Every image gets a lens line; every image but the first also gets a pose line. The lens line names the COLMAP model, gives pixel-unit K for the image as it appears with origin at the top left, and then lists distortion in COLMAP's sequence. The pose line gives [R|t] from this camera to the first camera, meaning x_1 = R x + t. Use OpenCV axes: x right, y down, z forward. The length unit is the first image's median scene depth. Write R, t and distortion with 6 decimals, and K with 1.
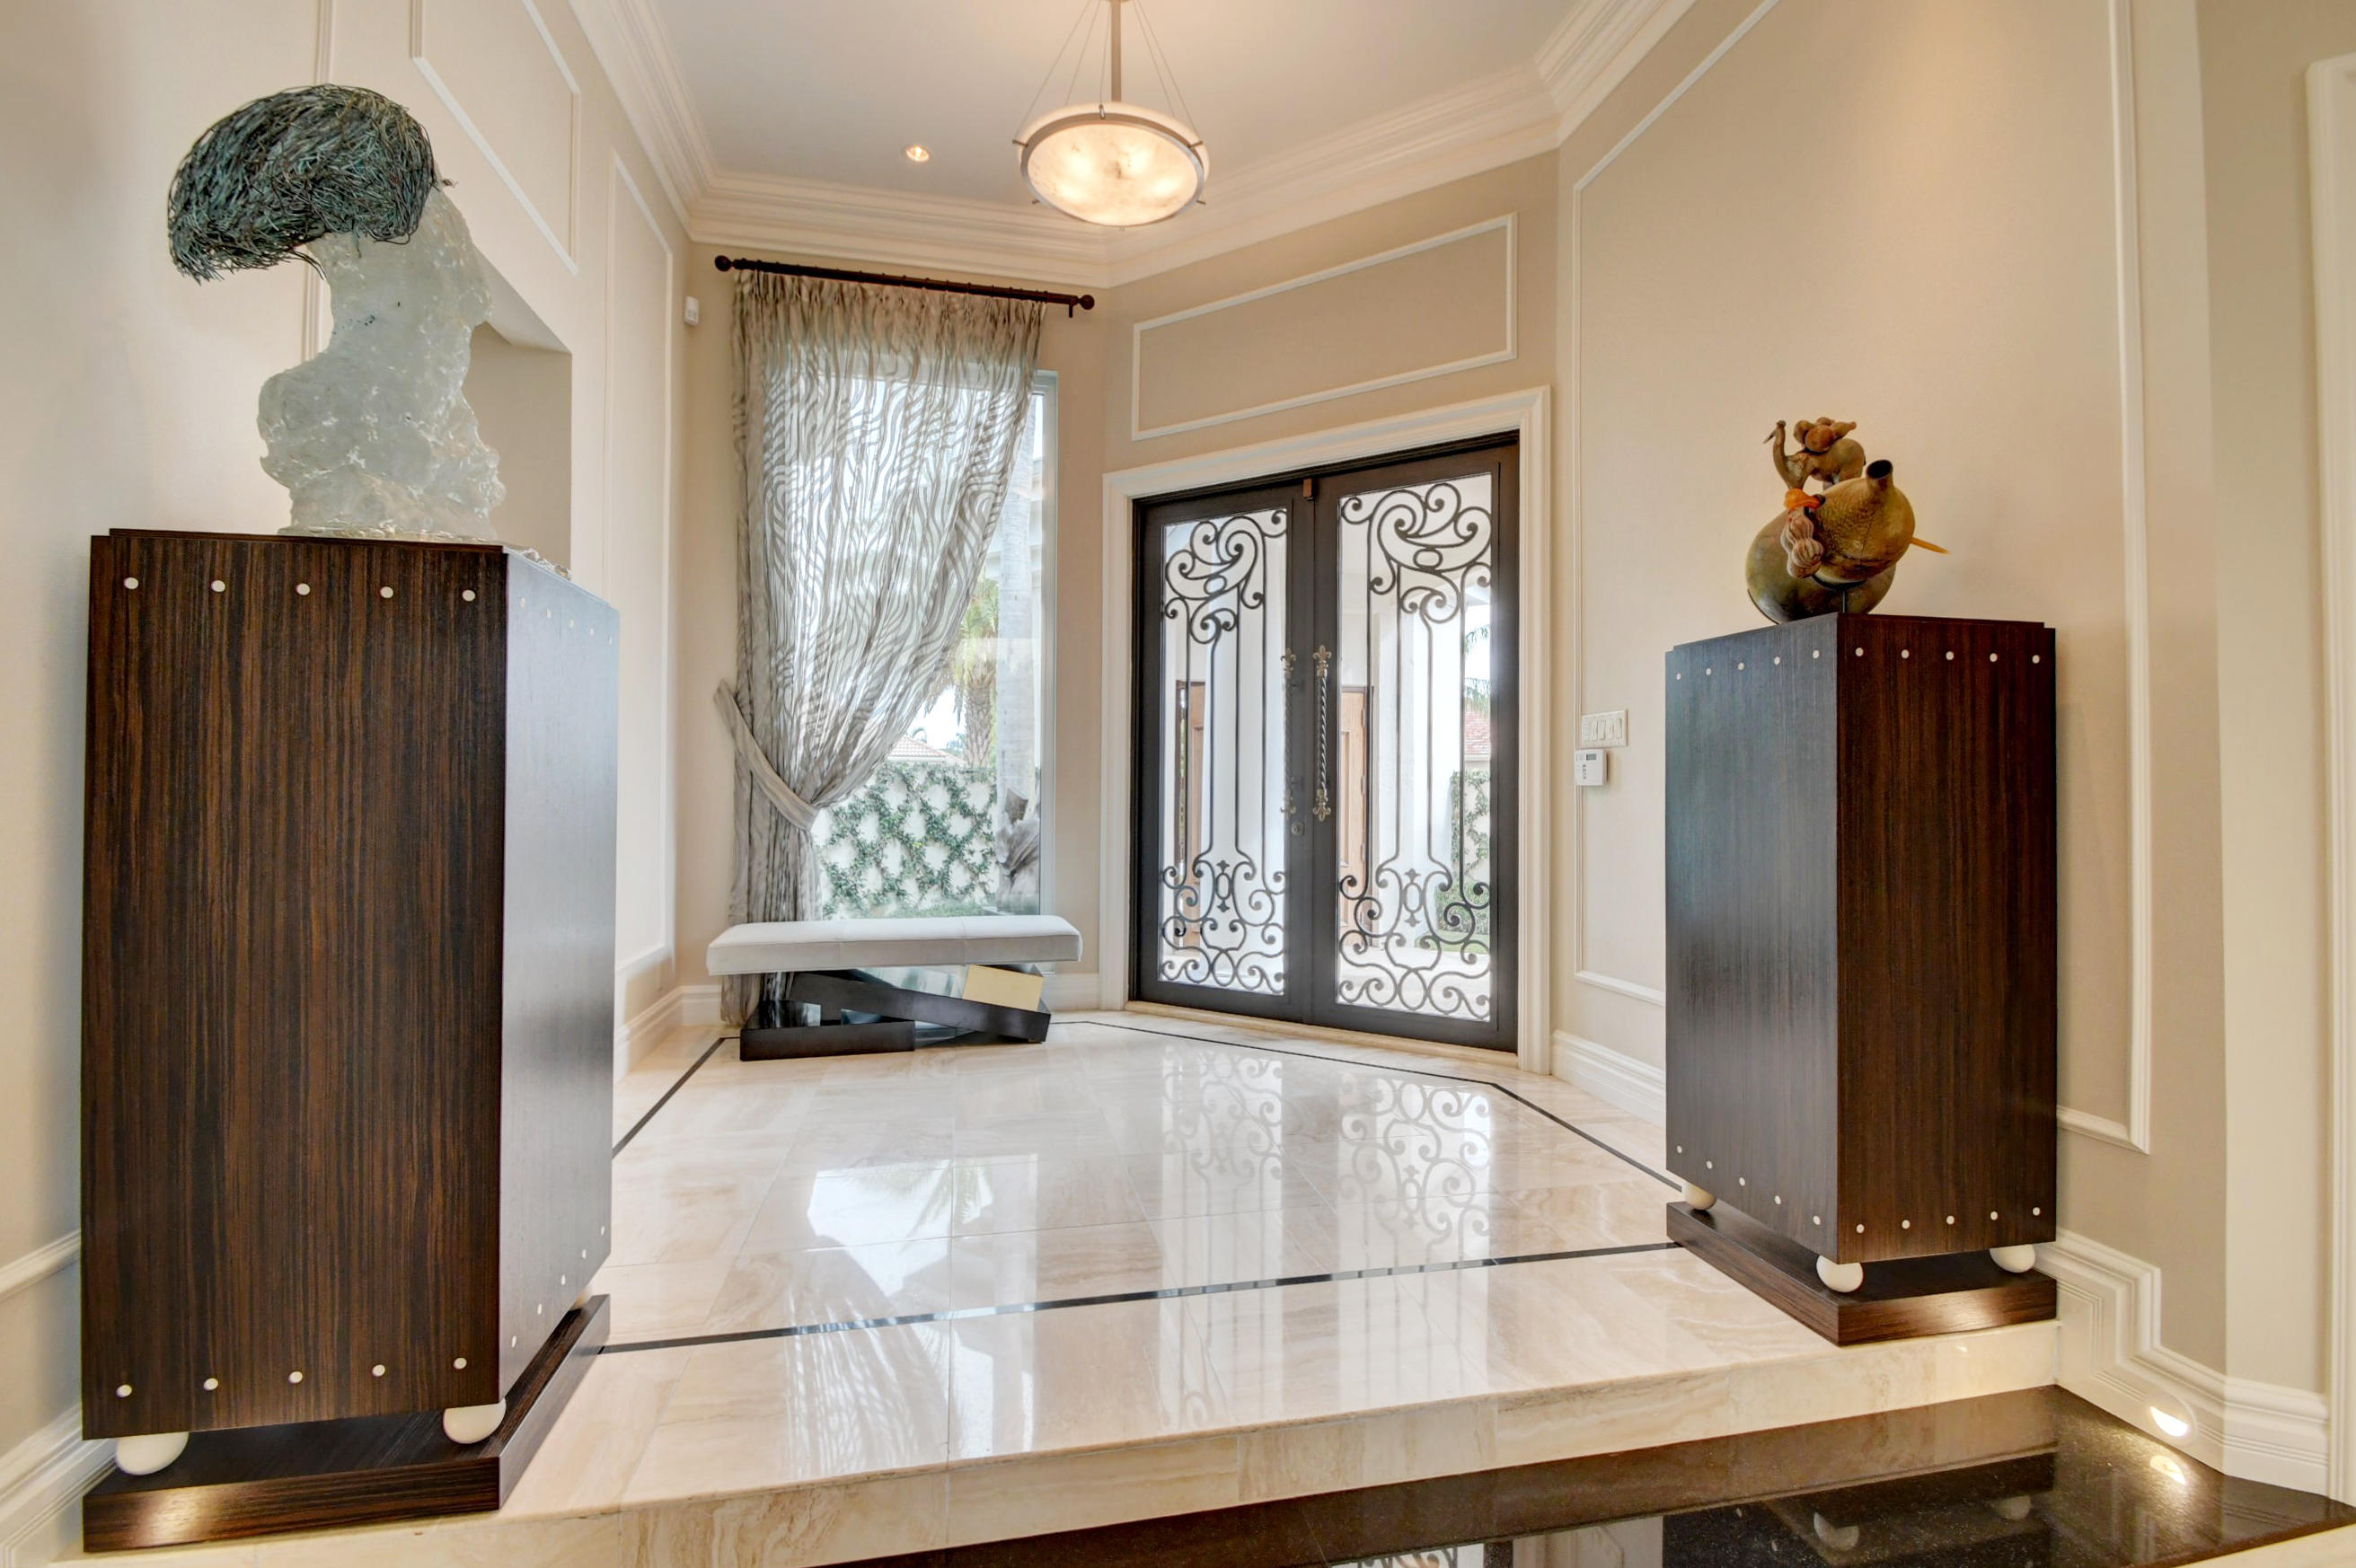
lens RADIAL K [[1045.2, 0, 1192.4], [0, 1045.2, 772.9], [0, 0, 1]] dist [0.023182, -0.016472]
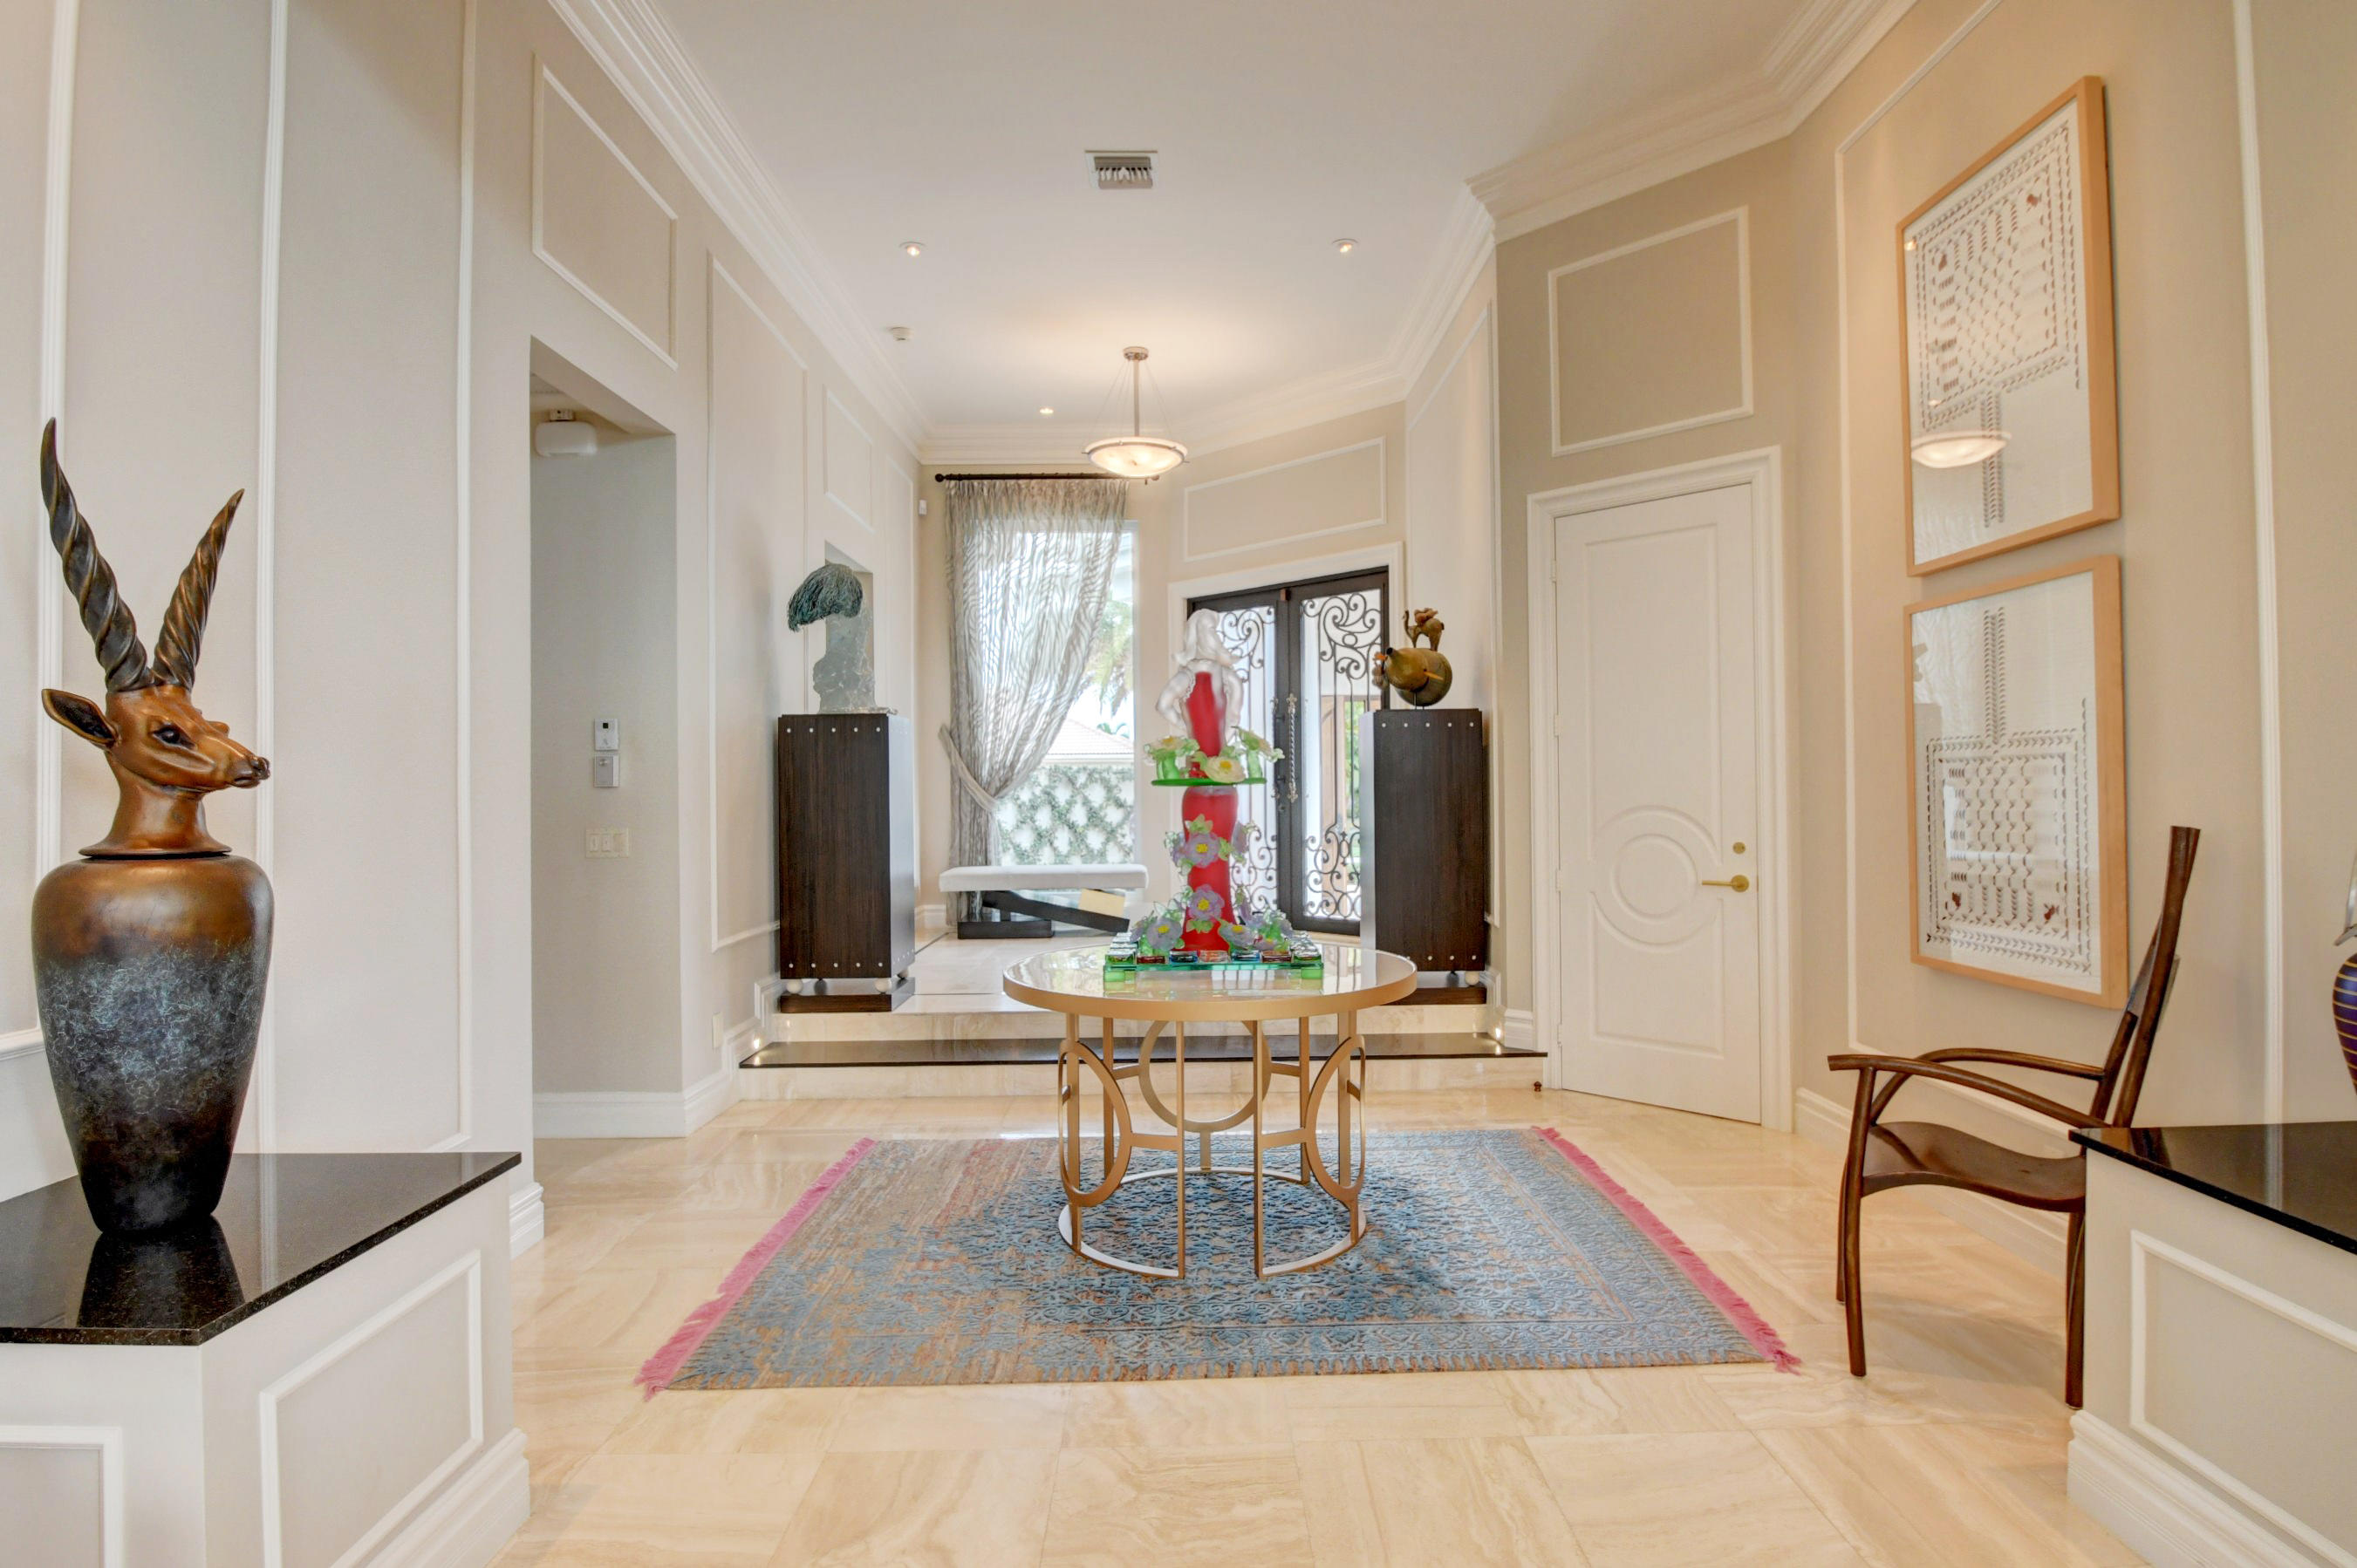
lens RADIAL K [[1171.2, 0, 1194.5], [0, 1171.2, 765.3], [0, 0, 1]] dist [-0.002254, -0.000040]
pose [[0.979961, -0.019394, -0.198242, 0.321972], [0.019369, 0.999810, -0.002067, -0.010650], [0.198245, -0.001814, 0.980151, -0.768906]]
